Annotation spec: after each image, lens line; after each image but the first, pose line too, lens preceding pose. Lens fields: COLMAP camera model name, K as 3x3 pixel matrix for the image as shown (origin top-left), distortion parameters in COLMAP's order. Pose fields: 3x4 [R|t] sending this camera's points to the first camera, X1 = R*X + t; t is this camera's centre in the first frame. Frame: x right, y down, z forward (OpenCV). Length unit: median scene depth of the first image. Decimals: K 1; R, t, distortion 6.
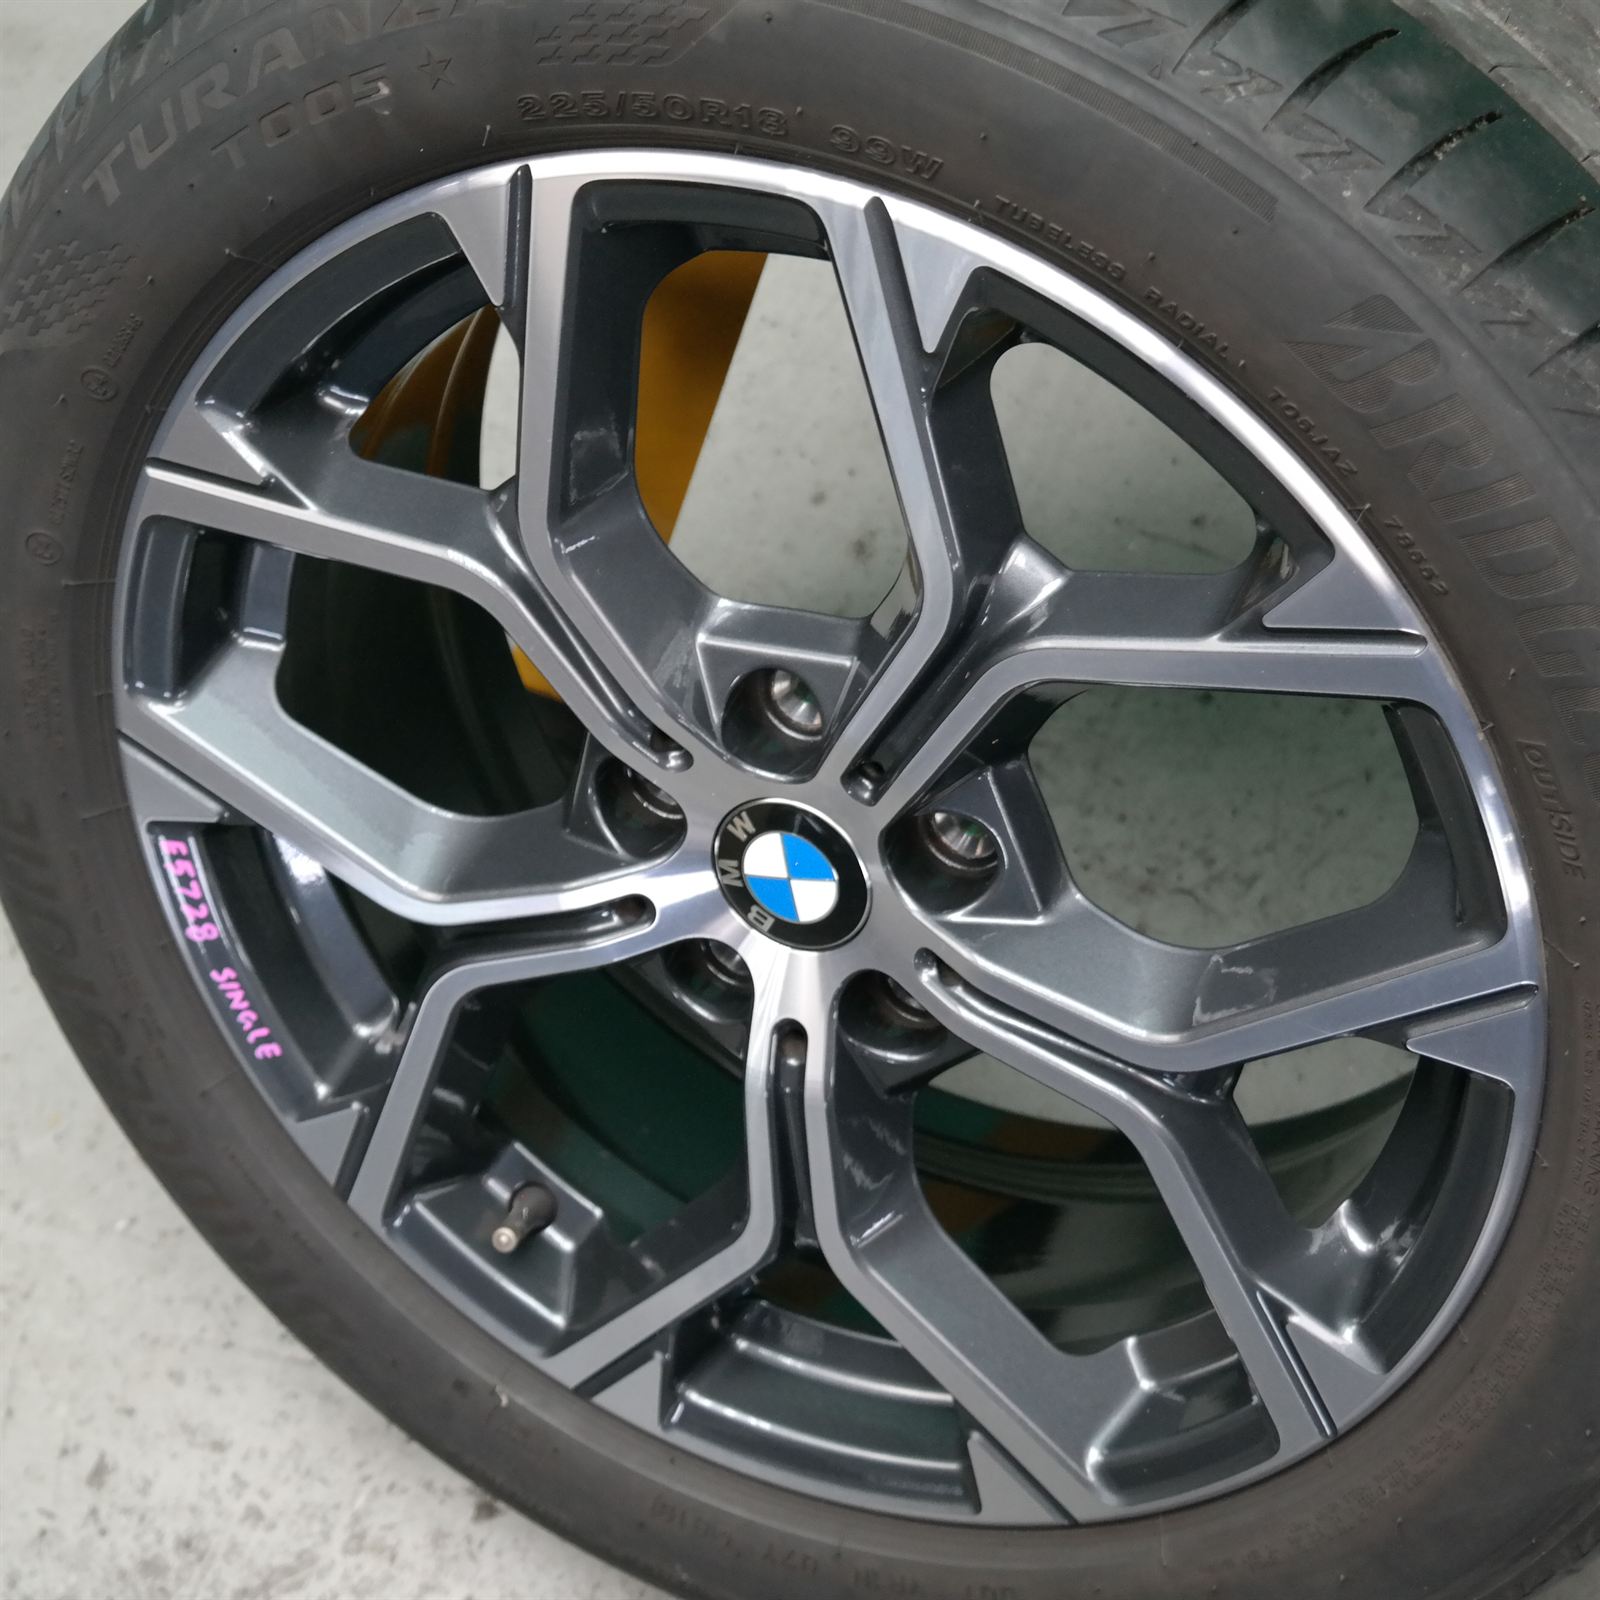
lens RADIAL K [[3318.2, 0, 800.0], [0, 3318.2, 800.0], [0, 0, 1]] dist [-0.412931, 3.491819]
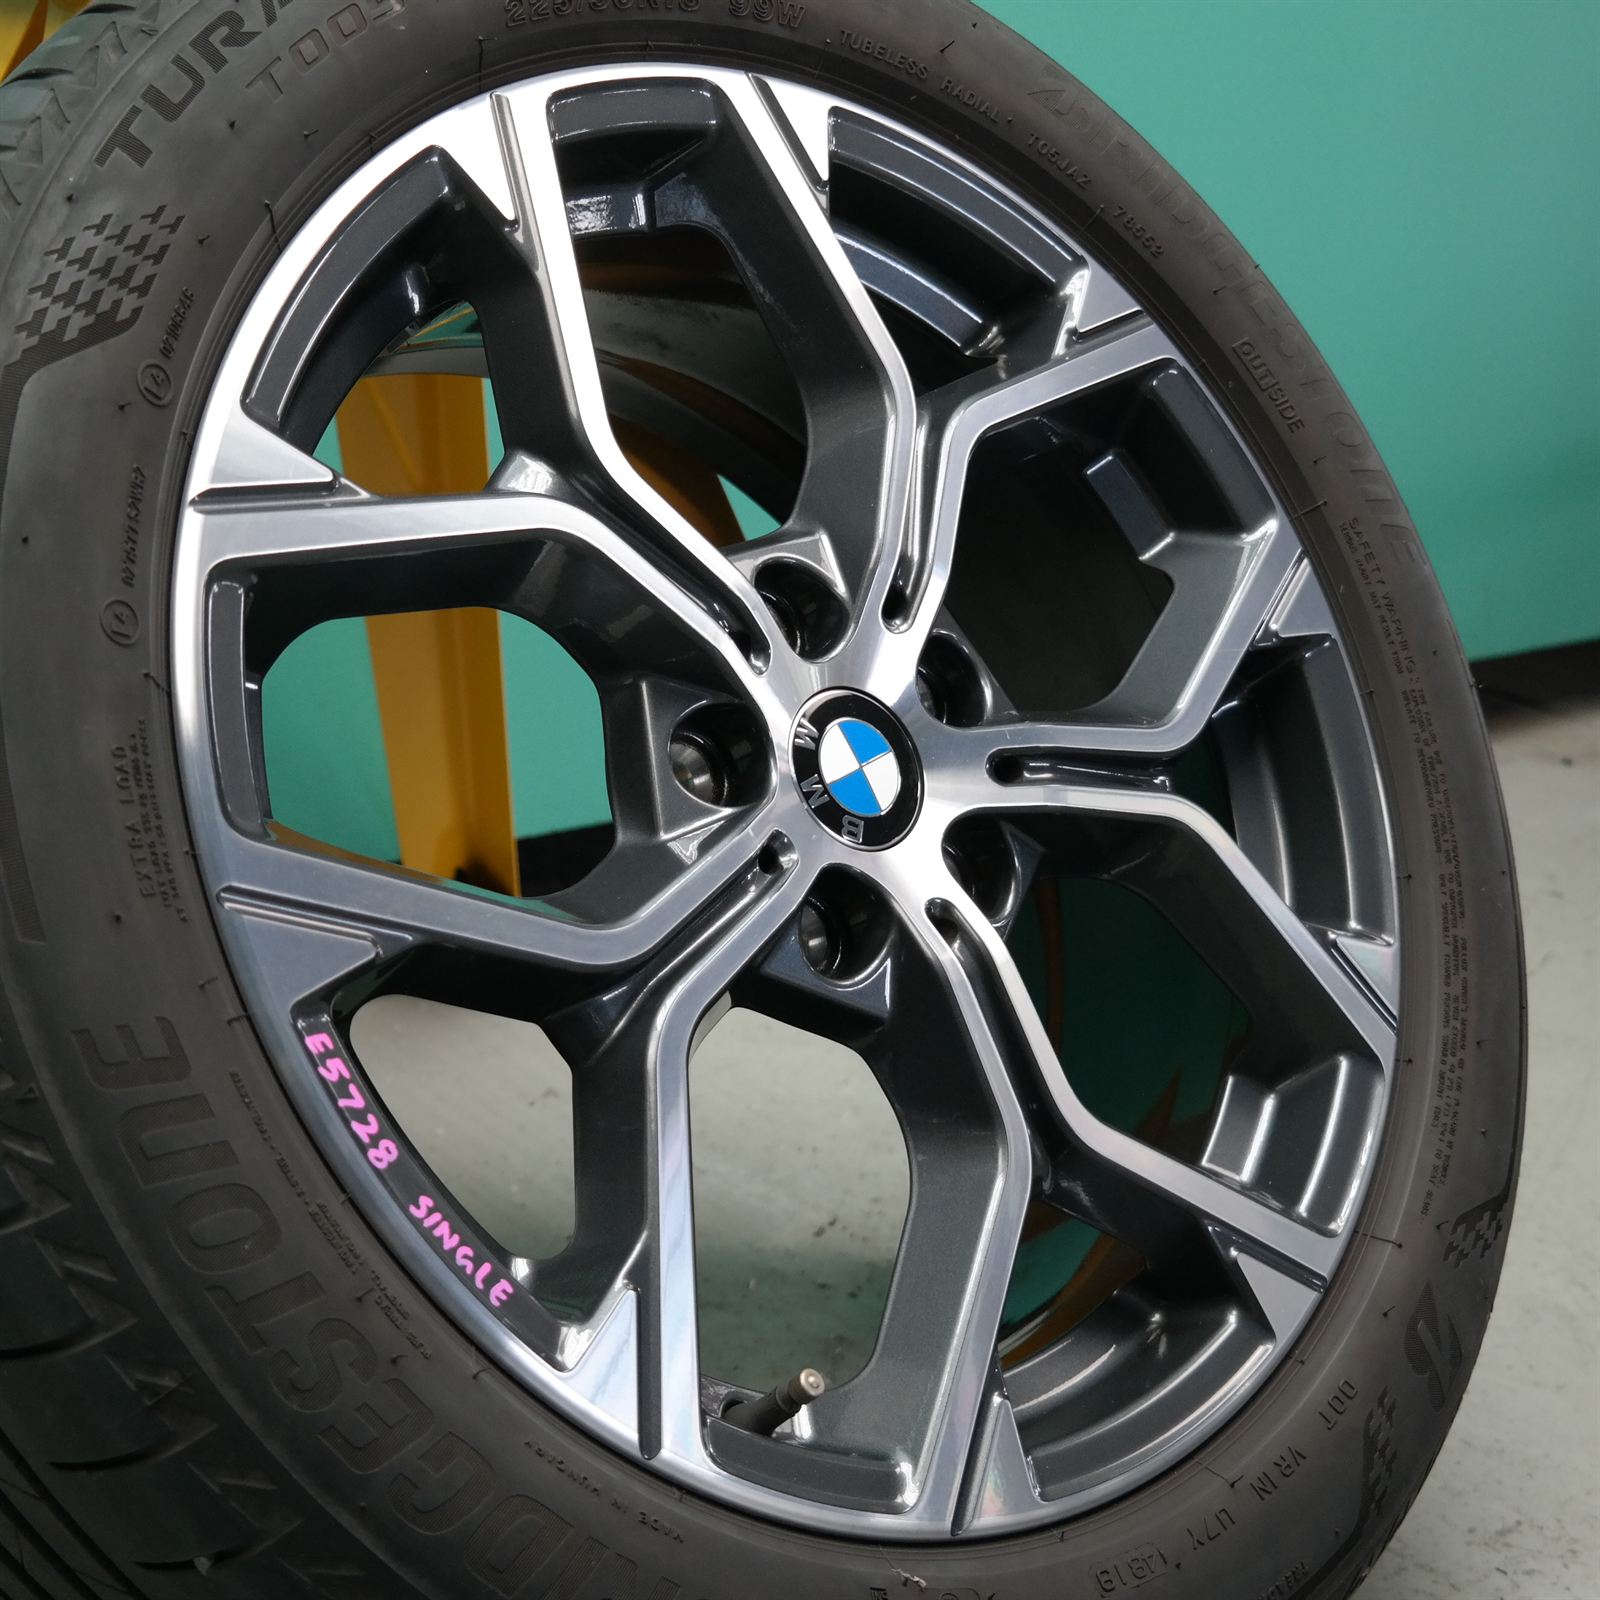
lens RADIAL K [[2488.8, 0, 800.0], [0, 2488.8, 800.0], [0, 0, 1]] dist [-0.035690, -0.054248]
pose [[0.413880, -0.035089, 0.909655, -0.723363], [0.715712, 0.630043, -0.301335, 0.252306], [-0.562548, 0.775767, 0.285876, 0.789520]]
